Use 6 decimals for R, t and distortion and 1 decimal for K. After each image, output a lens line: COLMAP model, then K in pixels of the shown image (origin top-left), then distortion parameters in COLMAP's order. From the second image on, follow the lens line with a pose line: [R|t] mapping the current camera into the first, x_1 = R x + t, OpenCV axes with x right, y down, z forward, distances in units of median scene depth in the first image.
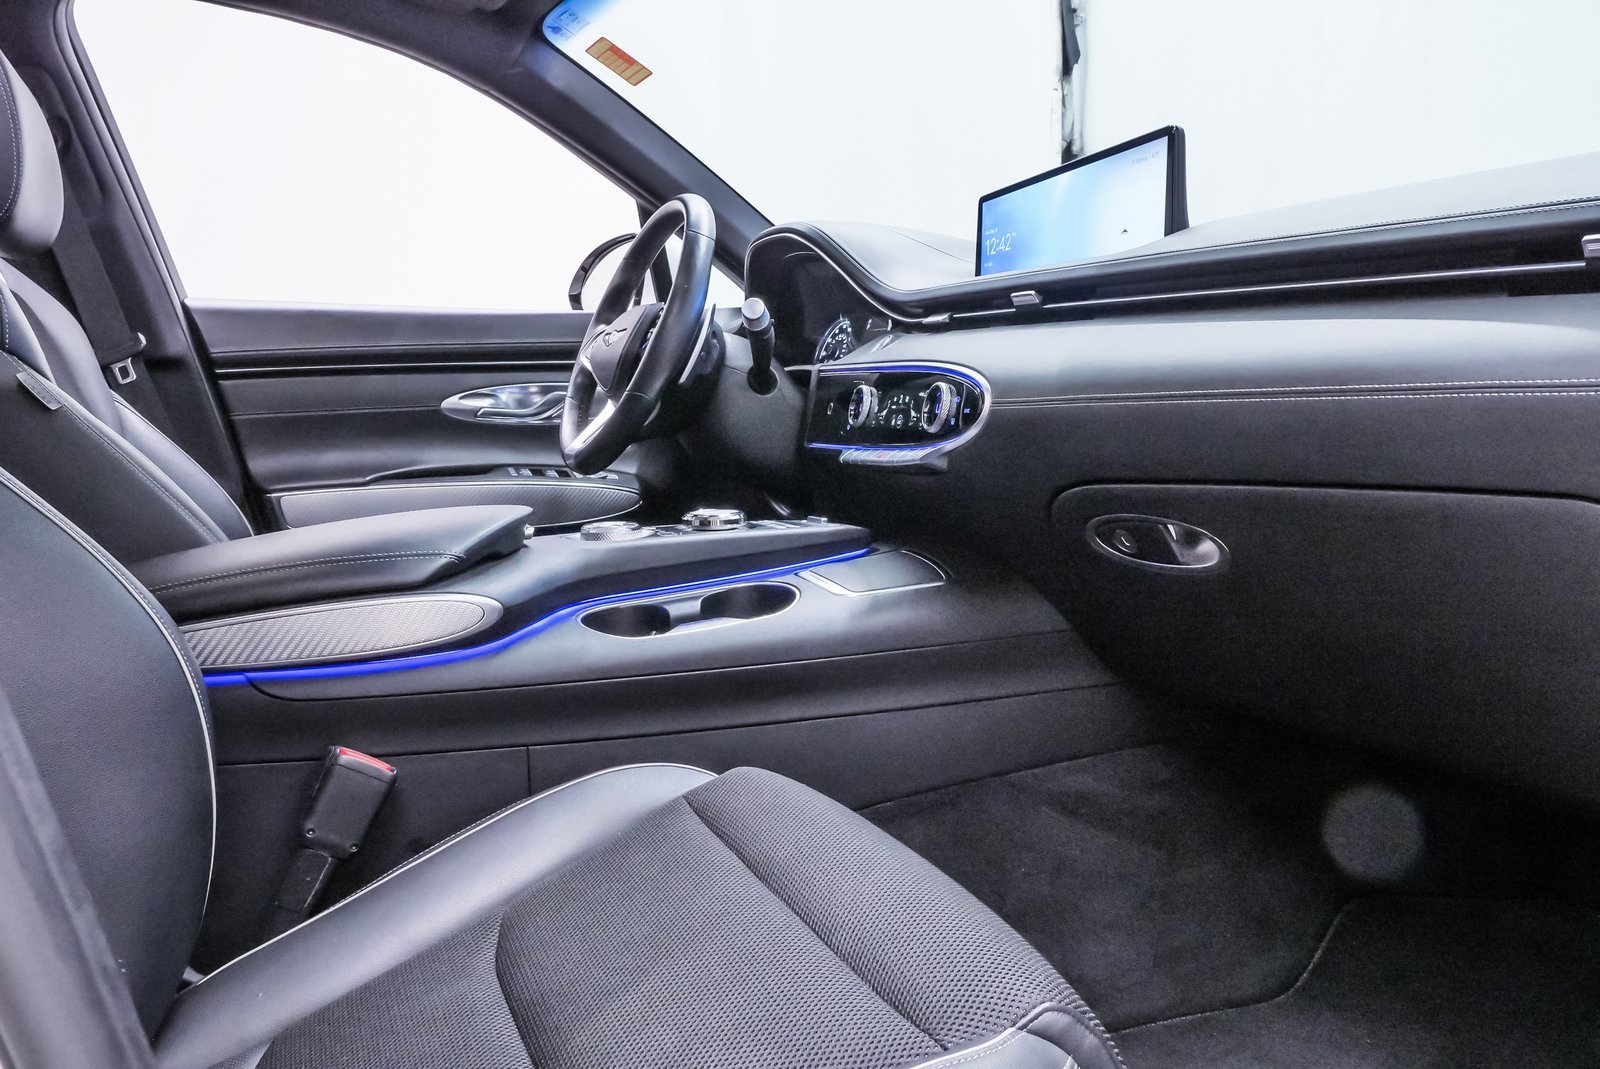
lens RADIAL K [[1142.5, 0, 801.6], [0, 1142.5, 556.2], [0, 0, 1]] dist [-0.050904, 0.001891]
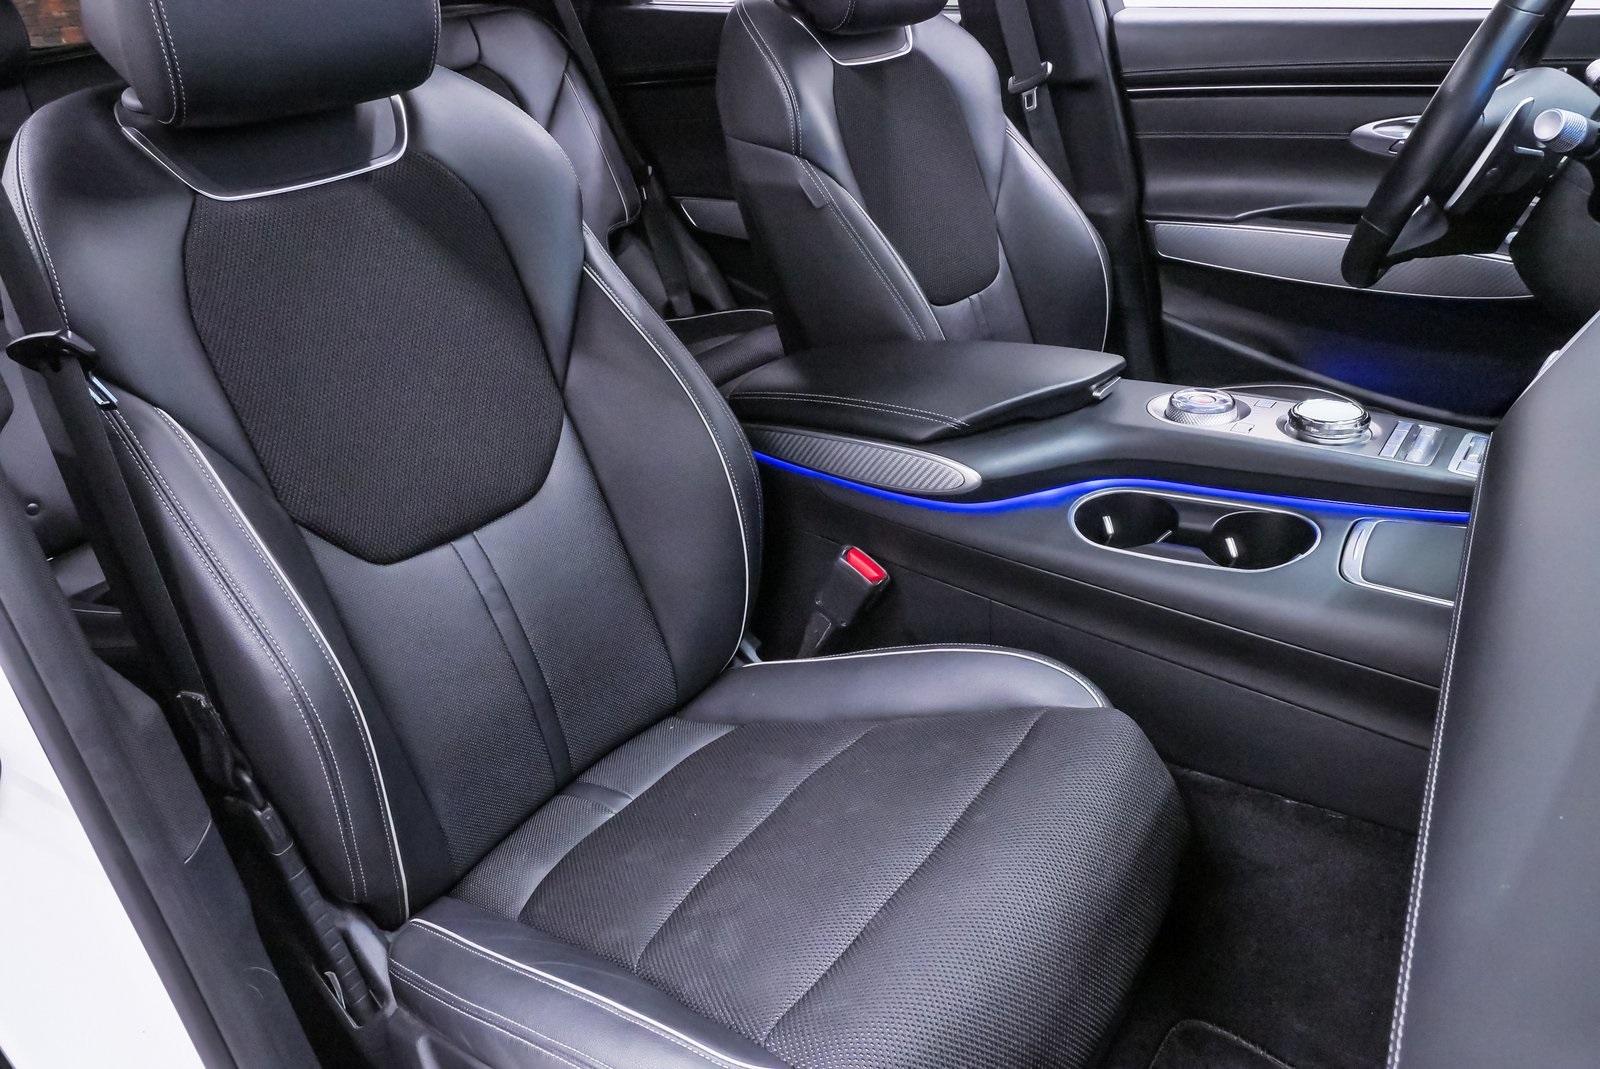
lens RADIAL K [[1164.8, 0, 800.0], [0, 1164.8, 534.5], [0, 0, 1]] dist [-0.046903, 0.007593]
pose [[0.490688, 0.378608, -0.784781, 0.374697], [-0.060201, 0.913243, 0.402942, -0.236163], [0.869253, -0.150474, 0.470910, 0.210995]]
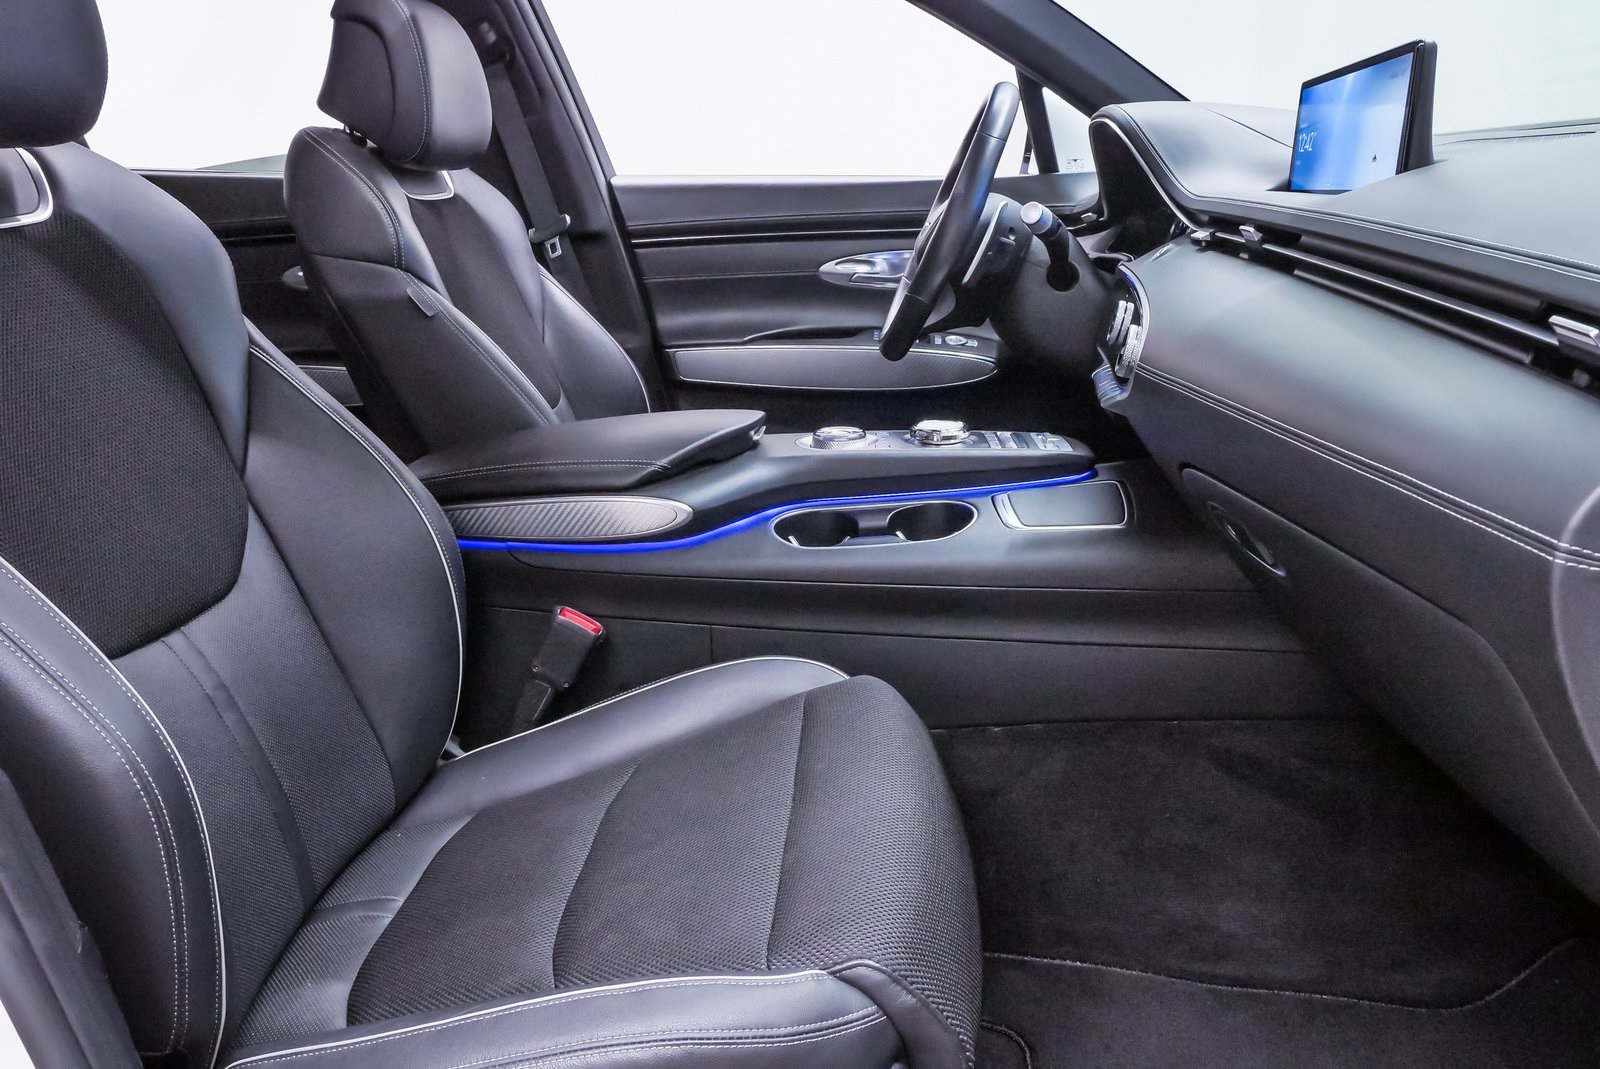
lens RADIAL K [[1142.5, 0, 801.6], [0, 1142.5, 556.2], [0, 0, 1]] dist [-0.050904, 0.001891]
pose [[0.878952, 0.147008, -0.453687, 0.267631], [-0.060360, 0.977946, 0.199944, -0.106768], [0.473075, -0.148357, 0.868441, -0.002146]]
